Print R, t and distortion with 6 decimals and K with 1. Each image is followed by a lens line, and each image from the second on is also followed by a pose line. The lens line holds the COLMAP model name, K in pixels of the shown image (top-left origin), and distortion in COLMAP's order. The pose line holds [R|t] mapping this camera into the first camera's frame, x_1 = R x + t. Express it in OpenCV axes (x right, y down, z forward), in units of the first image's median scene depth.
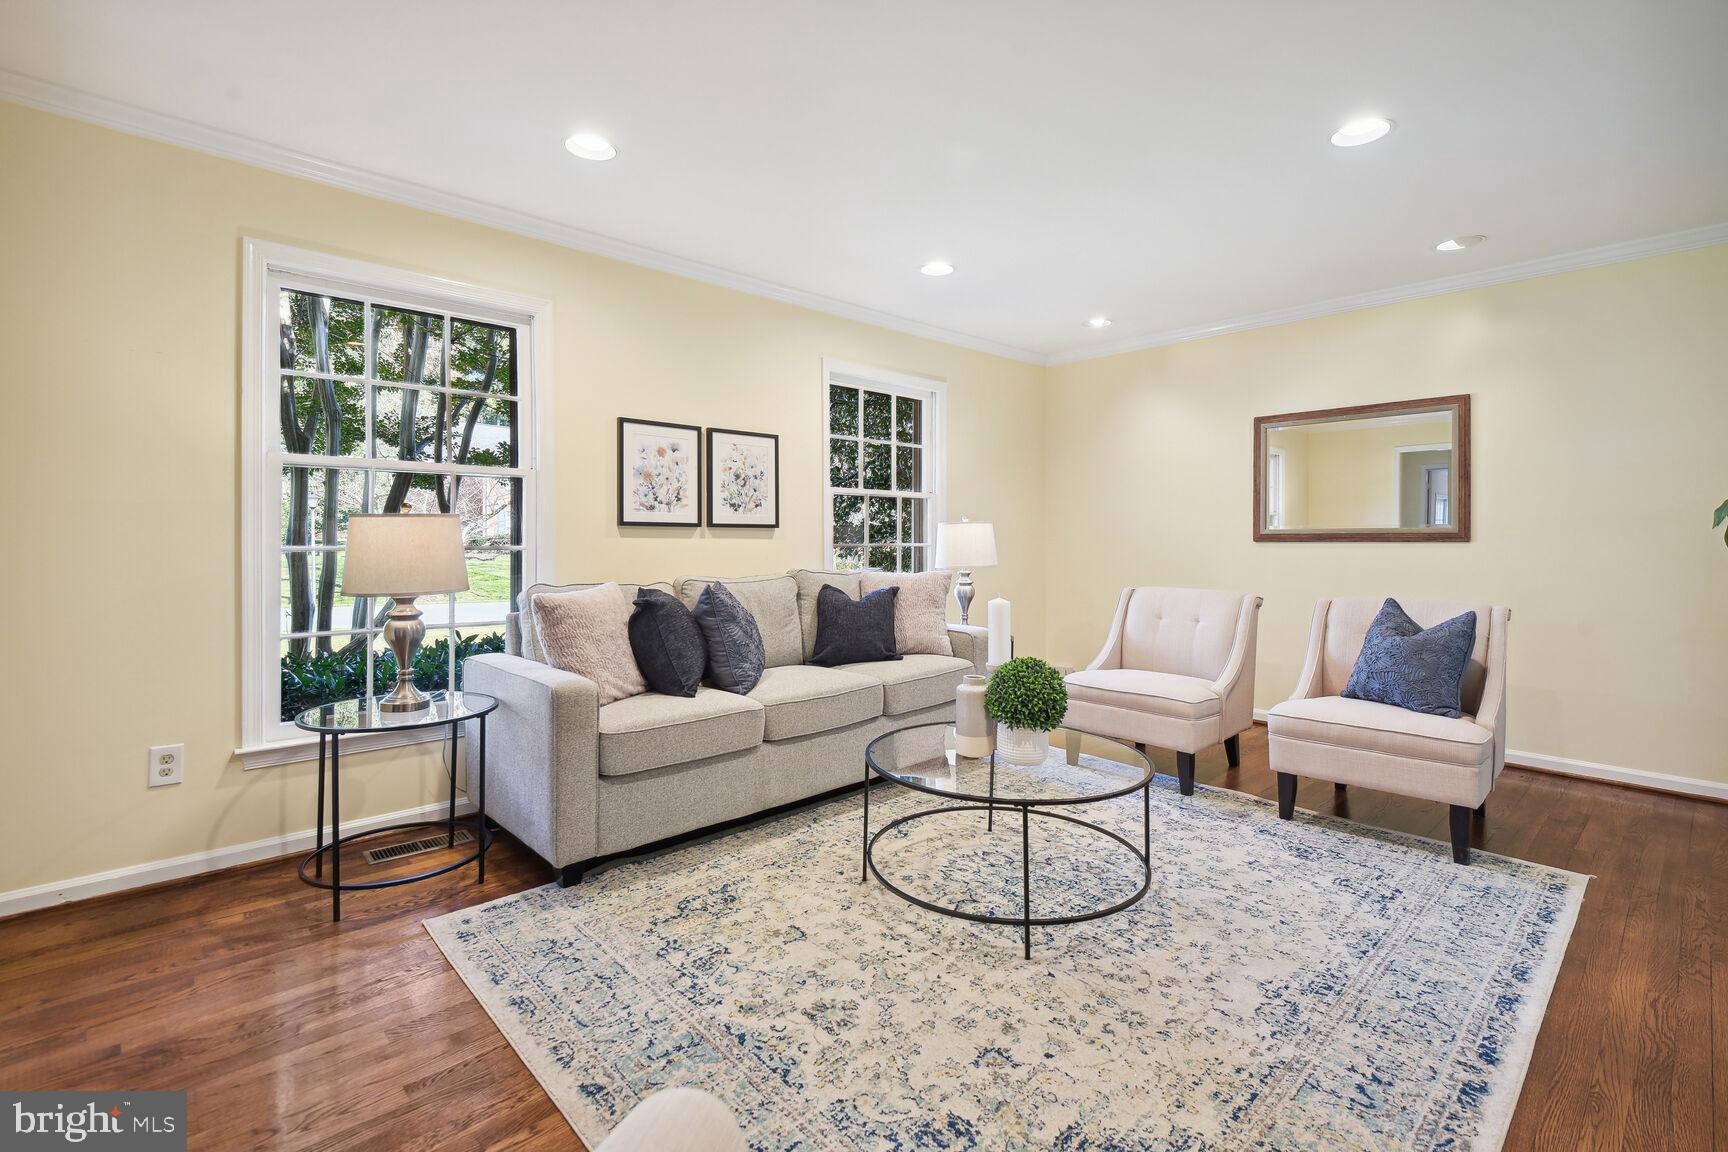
lens RADIAL K [[785.2, 0, 908.0], [0, 785.2, 535.0], [0, 0, 1]] dist [0.017174, -0.008126]
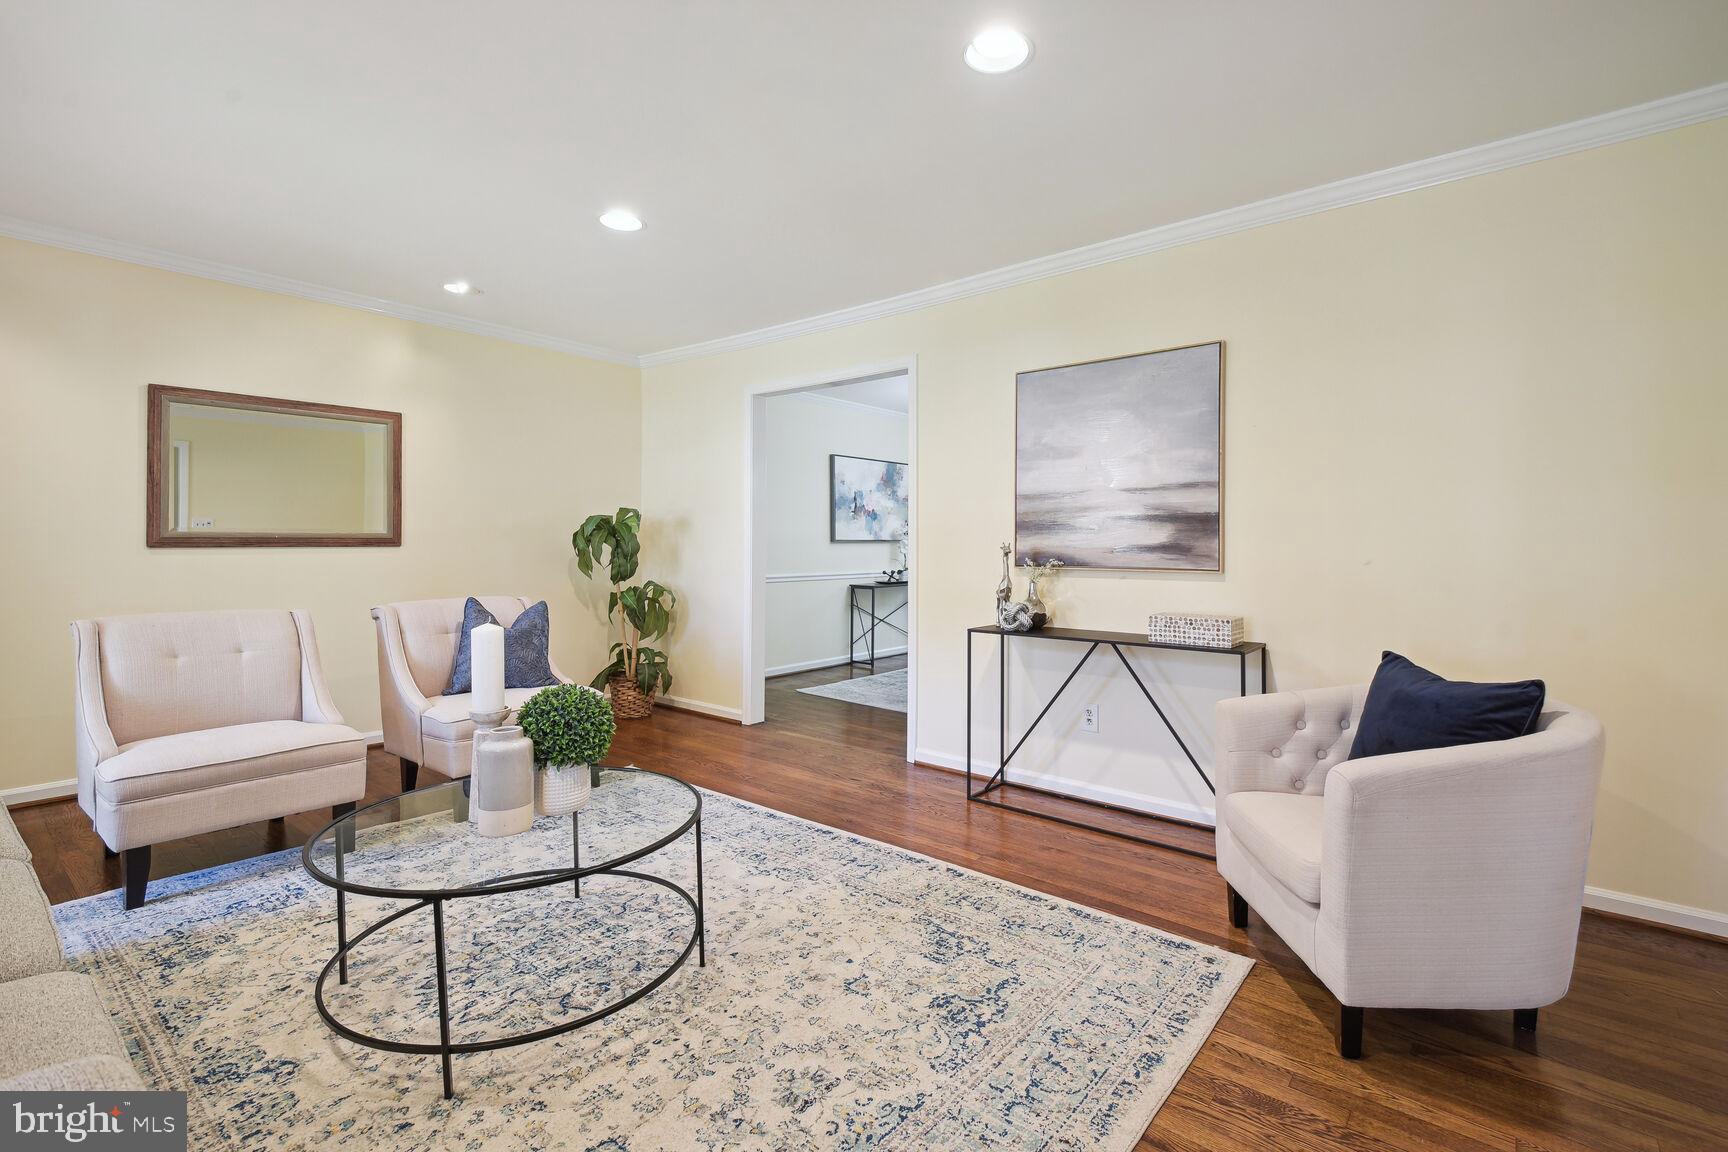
lens RADIAL K [[785.2, 0, 848.3], [0, 785.2, 550.7], [0, 0, 1]] dist [0.017174, -0.008126]
pose [[-0.086150, -0.012566, 0.996203, -0.705436], [-0.003967, 0.999917, 0.012270, -0.001101], [-0.996274, -0.002895, -0.086193, 0.747720]]
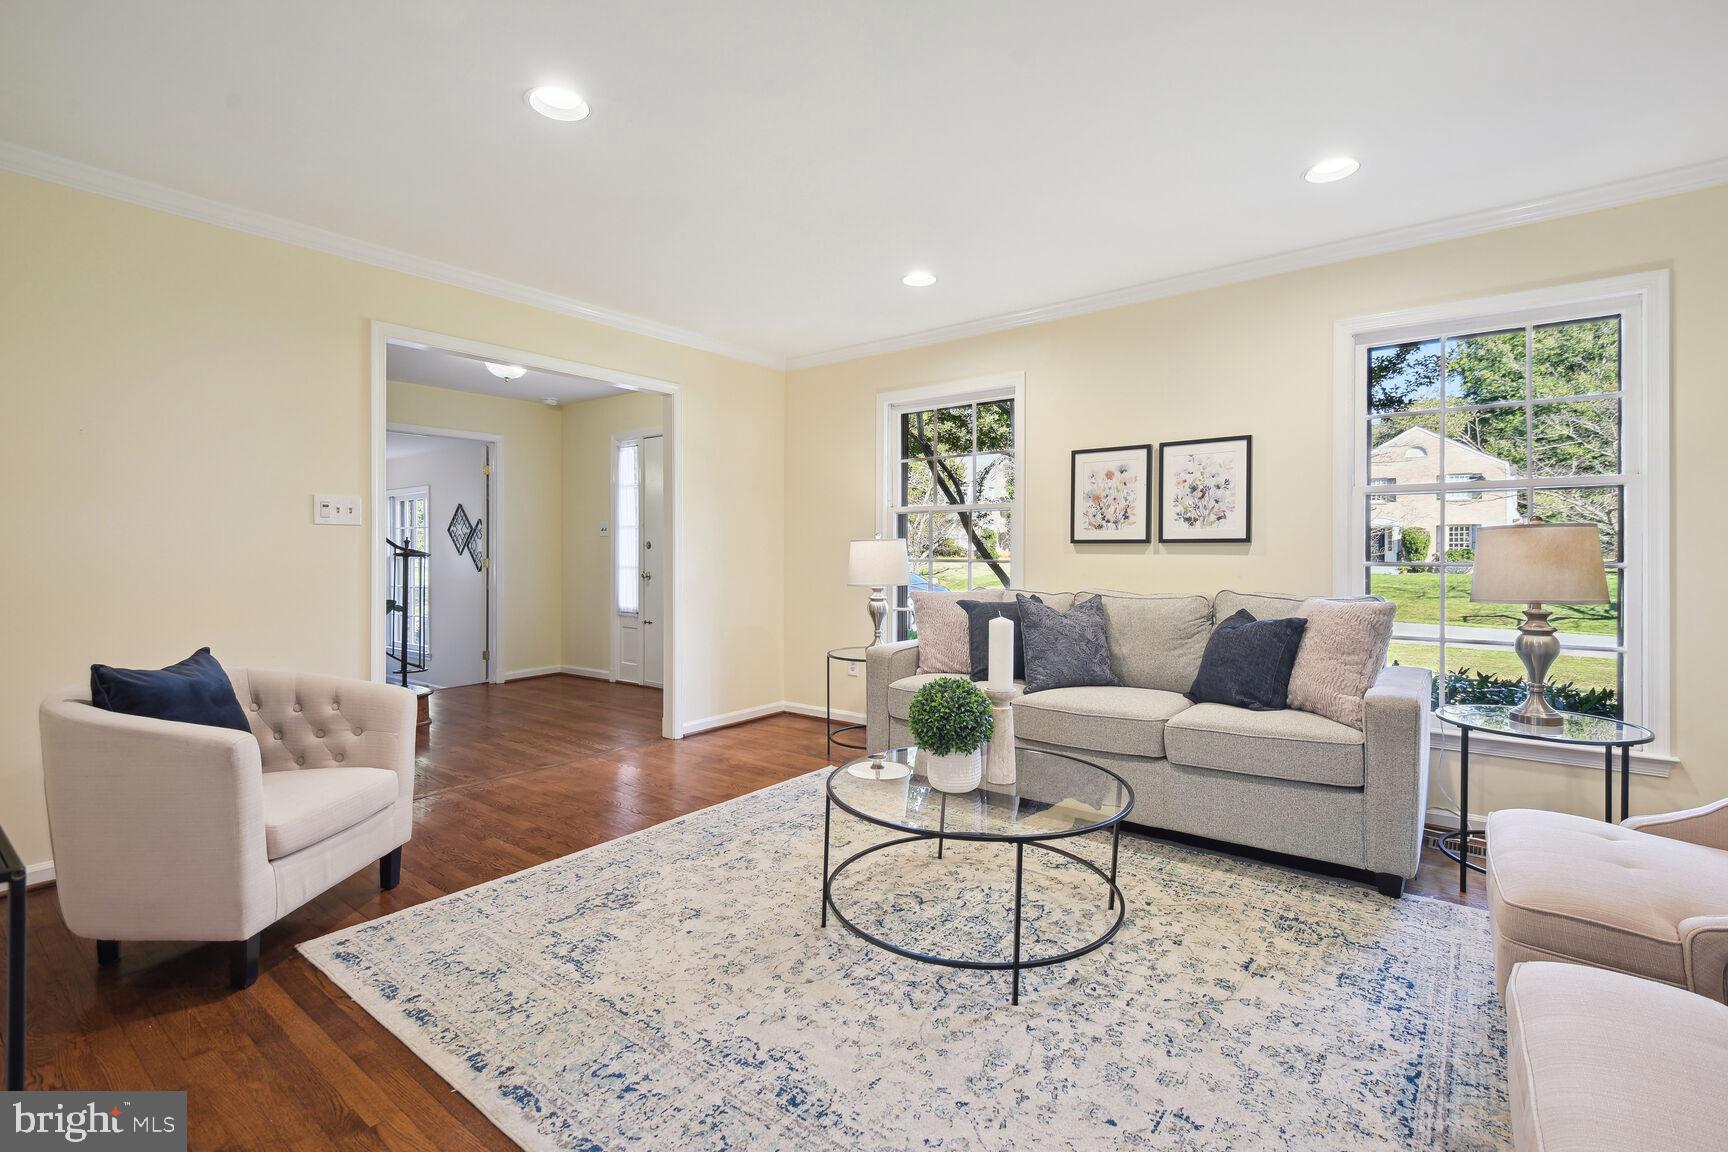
lens RADIAL K [[785.2, 0, 865.1], [0, 785.2, 563.8], [0, 0, 1]] dist [0.017174, -0.008126]
pose [[0.136227, 0.010850, -0.990618, 1.042419], [-0.001349, 0.999941, 0.010767, 0.009109], [0.990677, -0.000131, 0.136234, 0.749854]]
